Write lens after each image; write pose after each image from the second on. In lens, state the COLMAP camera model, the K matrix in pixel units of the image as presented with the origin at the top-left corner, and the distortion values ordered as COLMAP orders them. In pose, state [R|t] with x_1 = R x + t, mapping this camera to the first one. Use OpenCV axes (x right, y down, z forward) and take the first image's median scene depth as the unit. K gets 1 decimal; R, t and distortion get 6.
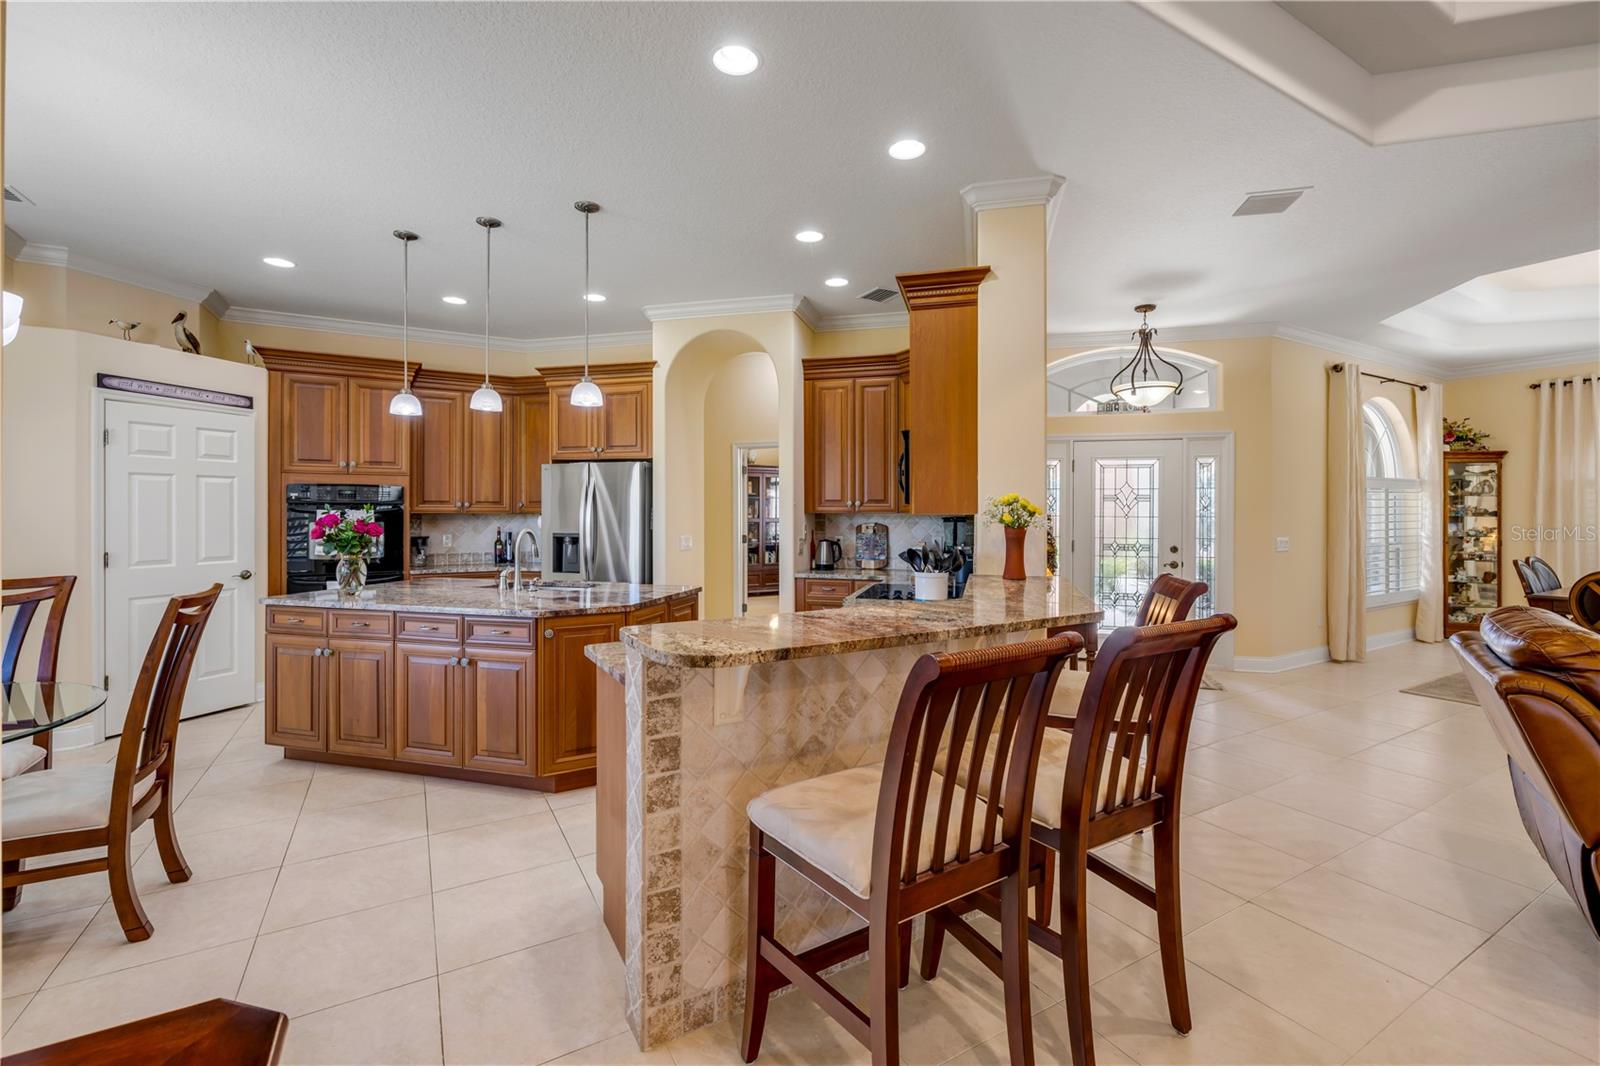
lens RADIAL K [[689.4, 0, 801.4], [0, 689.4, 509.0], [0, 0, 1]] dist [-0.002314, 0.000187]
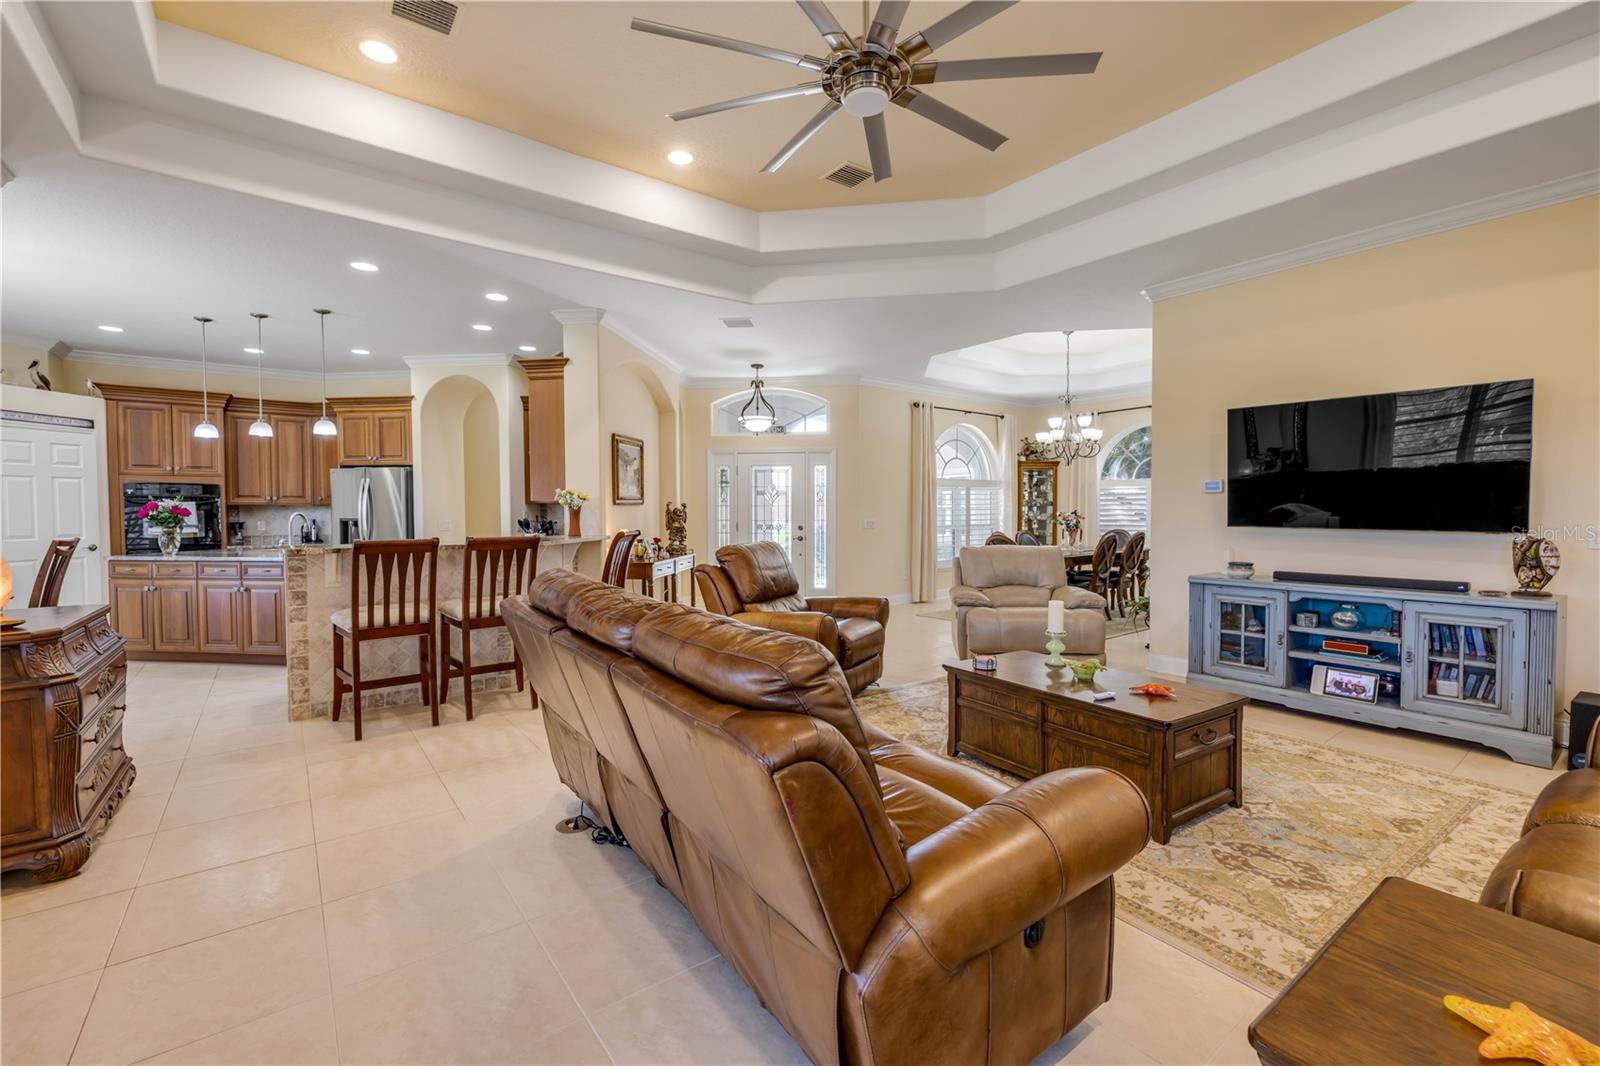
lens RADIAL K [[689.4, 0, 799.6], [0, 689.4, 529.0], [0, 0, 1]] dist [-0.002314, 0.000187]
pose [[0.992119, -0.007184, 0.125090, 0.404295], [0.003530, 0.999561, 0.029410, 0.019330], [-0.125247, -0.028737, 0.991709, -0.514637]]
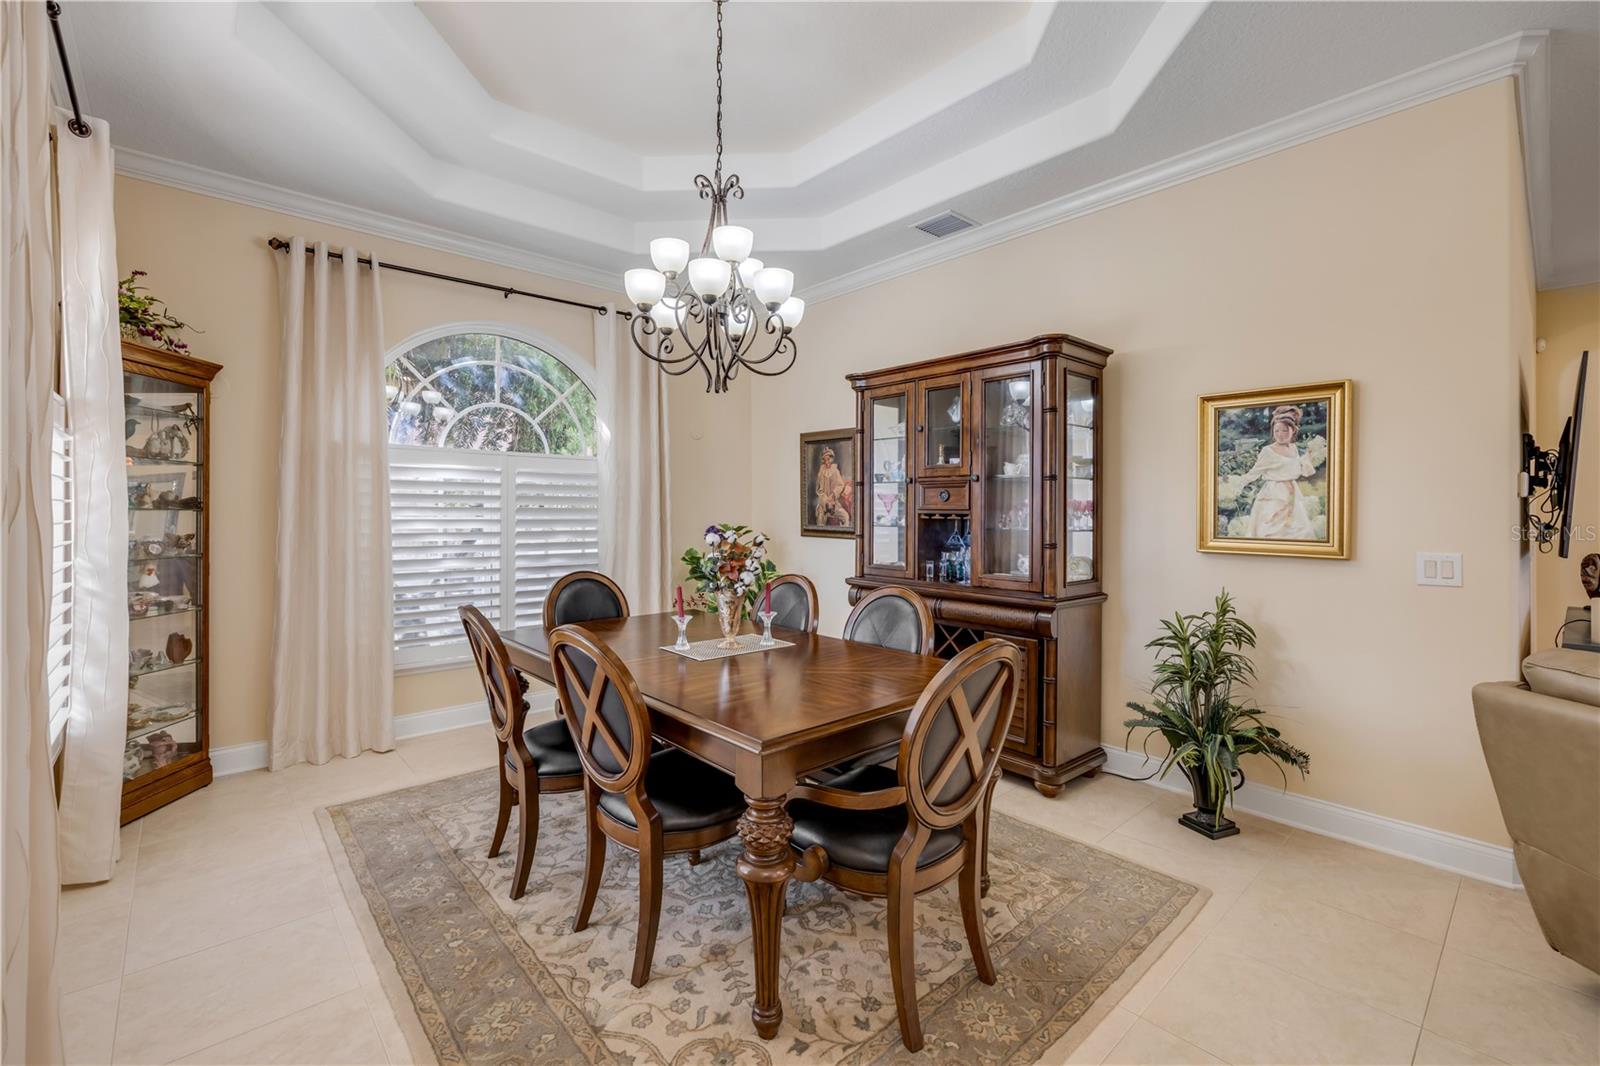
lens RADIAL K [[689.4, 0, 793.3], [0, 689.4, 507.2], [0, 0, 1]] dist [-0.002314, 0.000187]
pose [[-0.196260, 0.006510, 0.980530, 0.688310], [-0.006780, 0.999945, -0.007996, 0.014329], [-0.980528, -0.008218, -0.196206, 0.987623]]
